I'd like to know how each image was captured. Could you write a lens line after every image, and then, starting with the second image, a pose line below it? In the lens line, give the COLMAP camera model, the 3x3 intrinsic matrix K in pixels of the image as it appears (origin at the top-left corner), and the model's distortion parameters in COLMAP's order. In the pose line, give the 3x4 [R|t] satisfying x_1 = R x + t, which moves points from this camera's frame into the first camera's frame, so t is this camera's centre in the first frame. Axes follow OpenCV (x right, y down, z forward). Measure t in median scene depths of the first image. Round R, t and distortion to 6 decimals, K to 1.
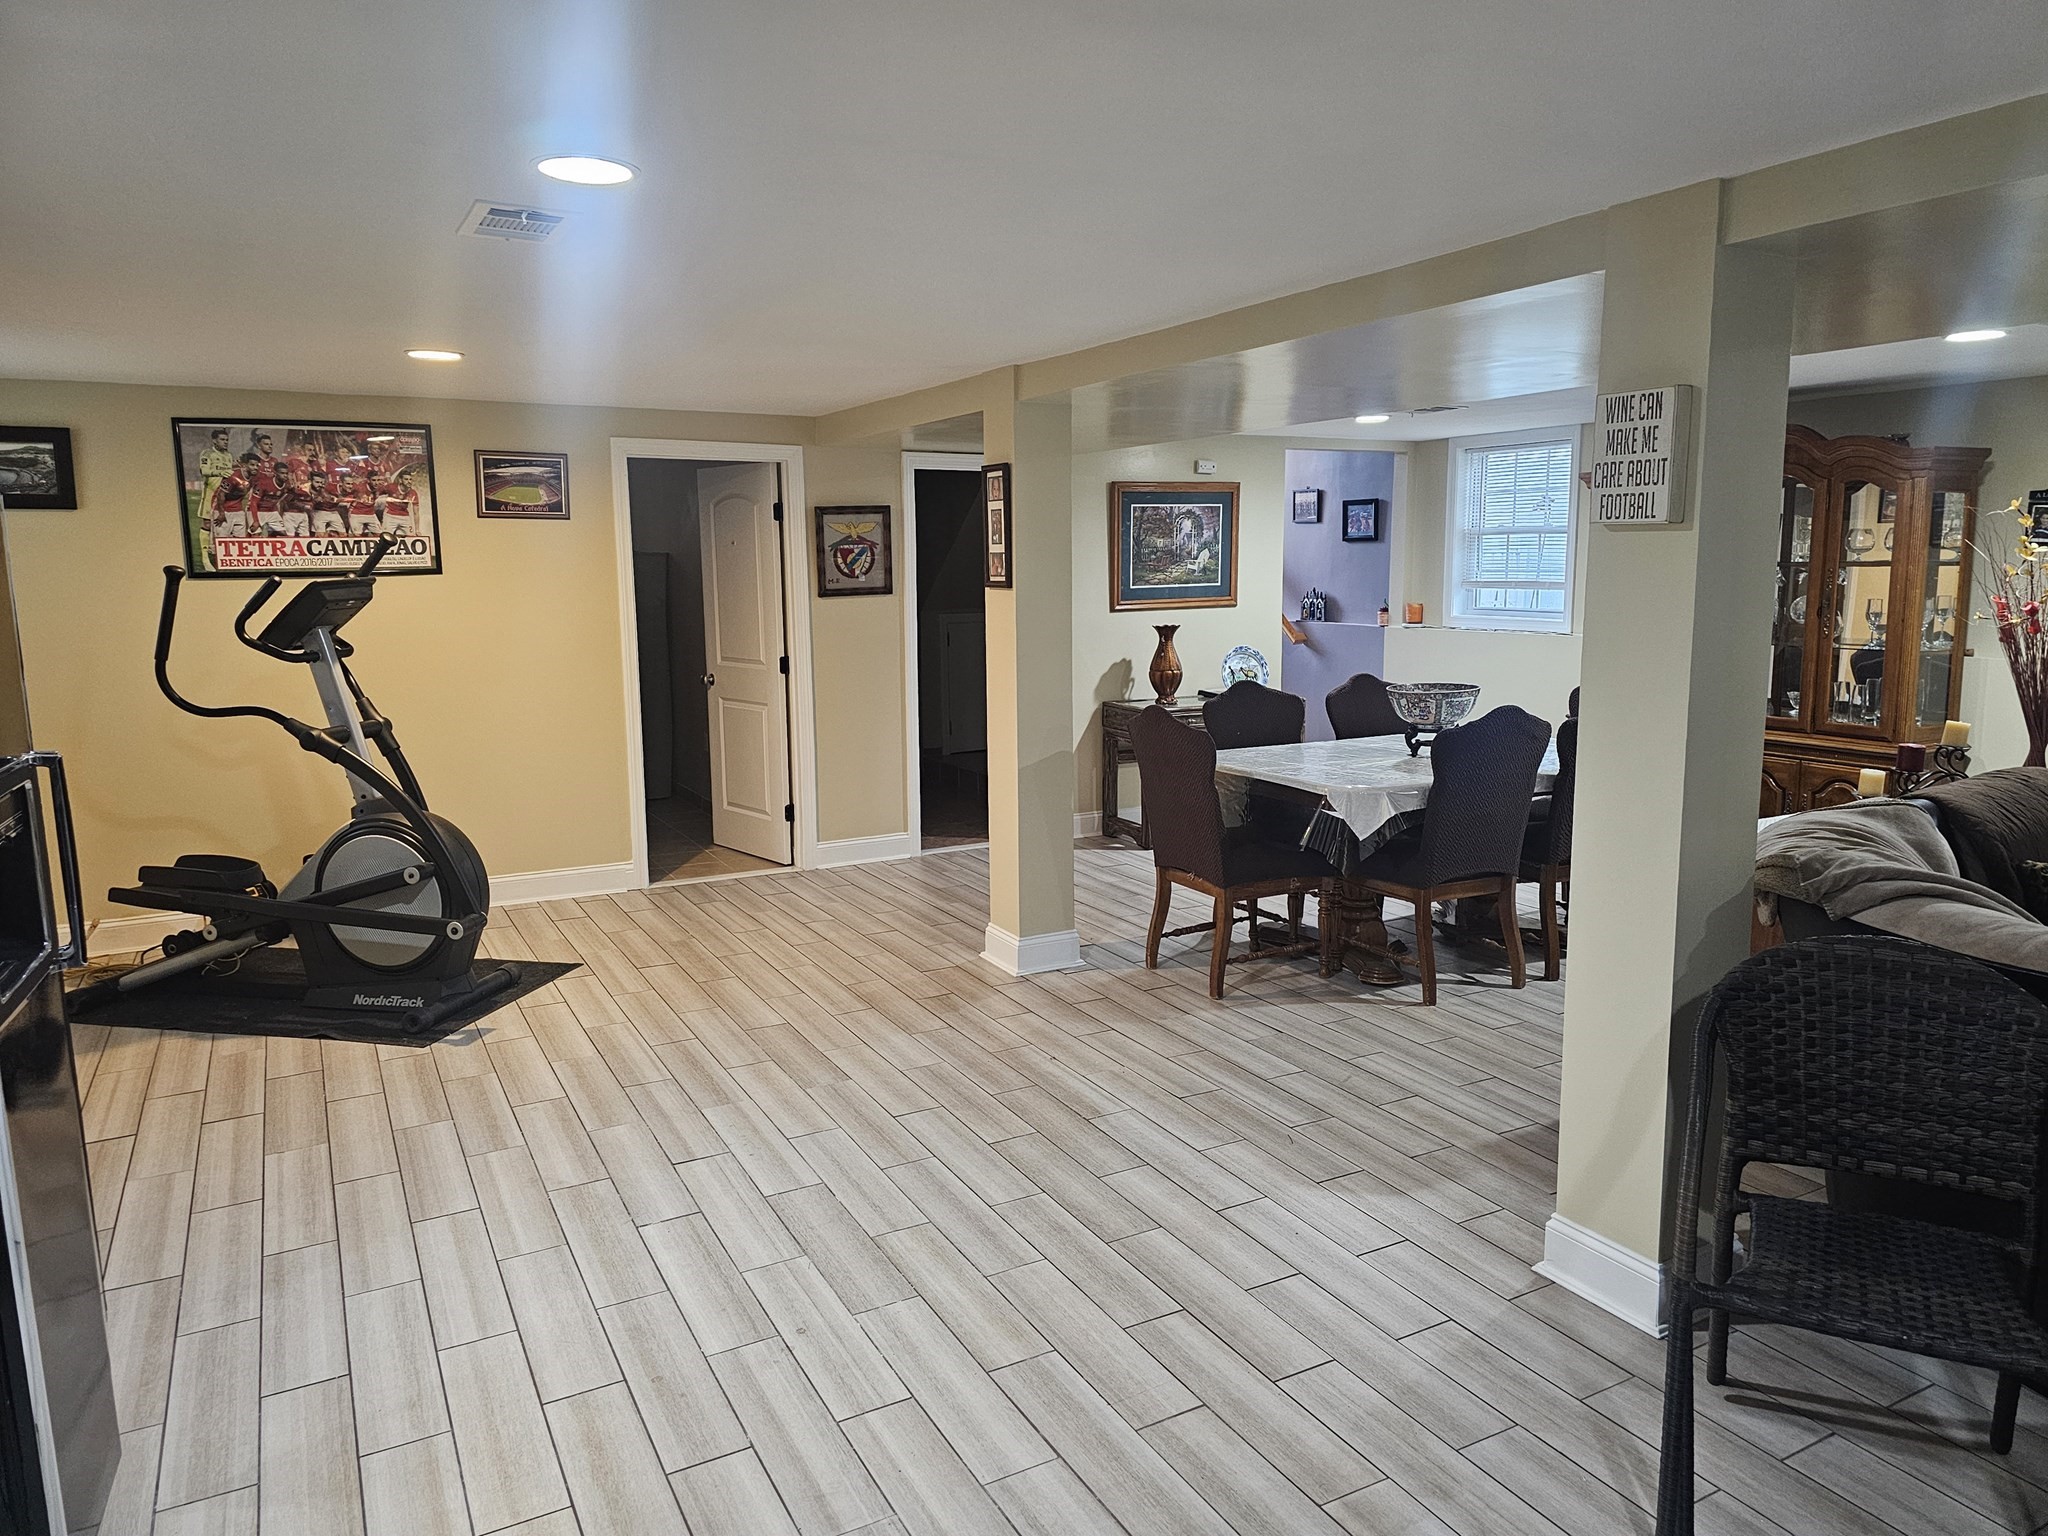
lens RADIAL K [[1386.8, 0, 1032.2], [0, 1386.8, 768.6], [0, 0, 1]] dist [0.010363, -0.017442]
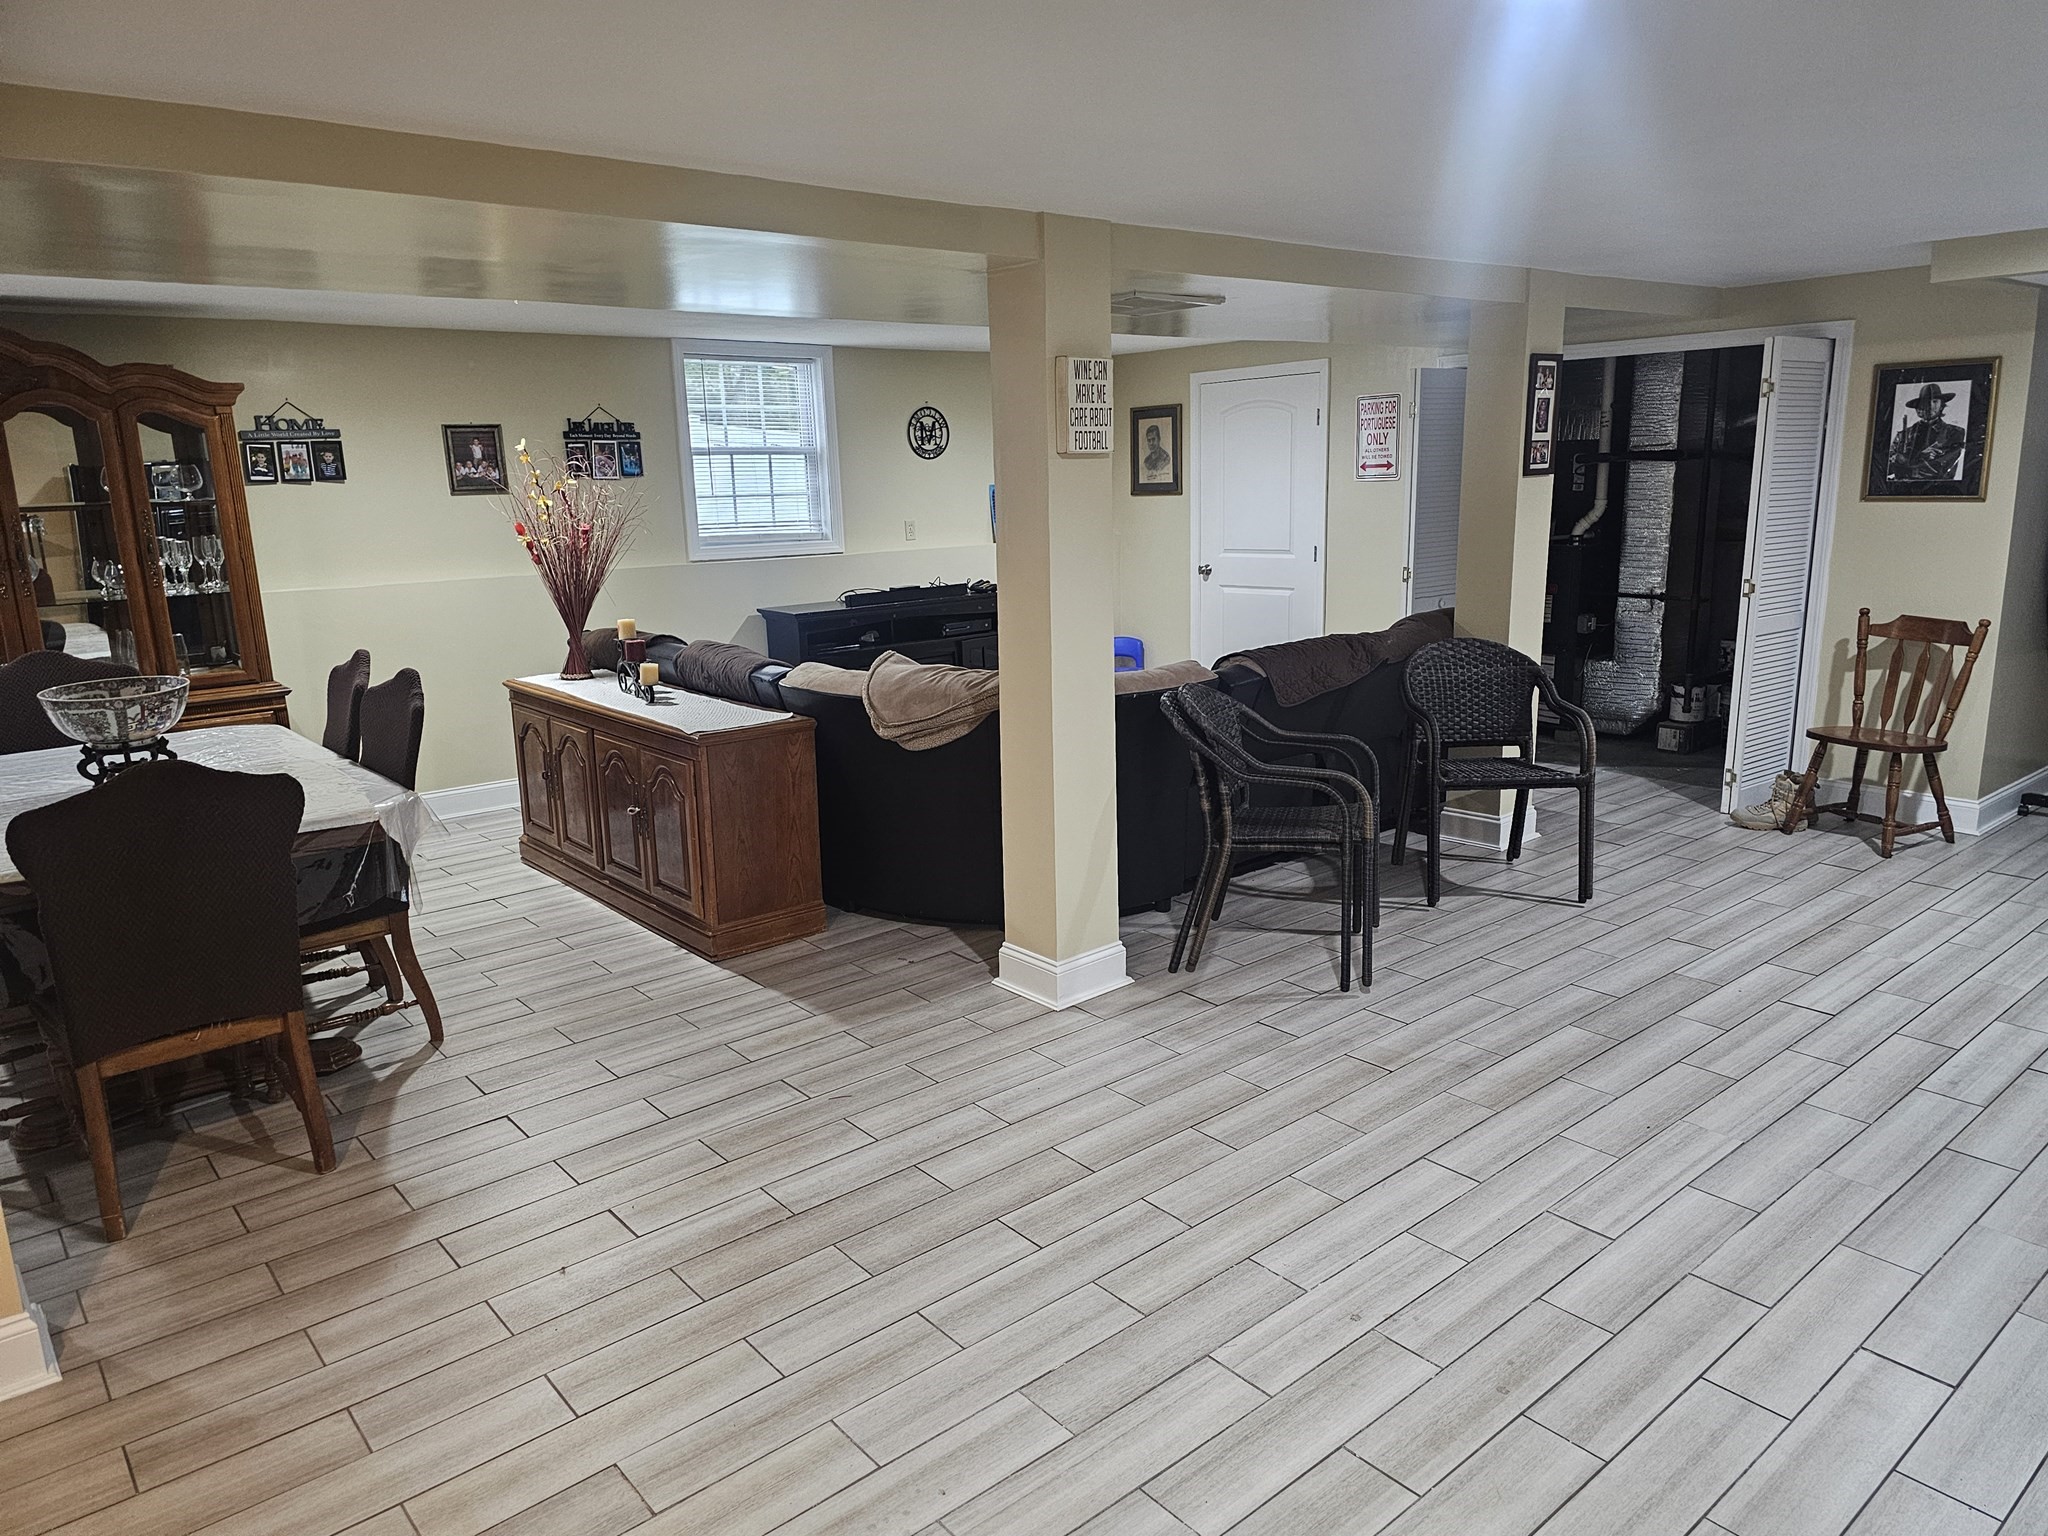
lens RADIAL K [[1386.8, 0, 1023.9], [0, 1386.8, 776.2], [0, 0, 1]] dist [0.010363, -0.017442]
pose [[-0.206402, -0.213443, 0.954903, -0.517081], [0.180069, 0.950963, 0.251484, -0.119626], [-0.961755, 0.223855, -0.157846, 0.708729]]
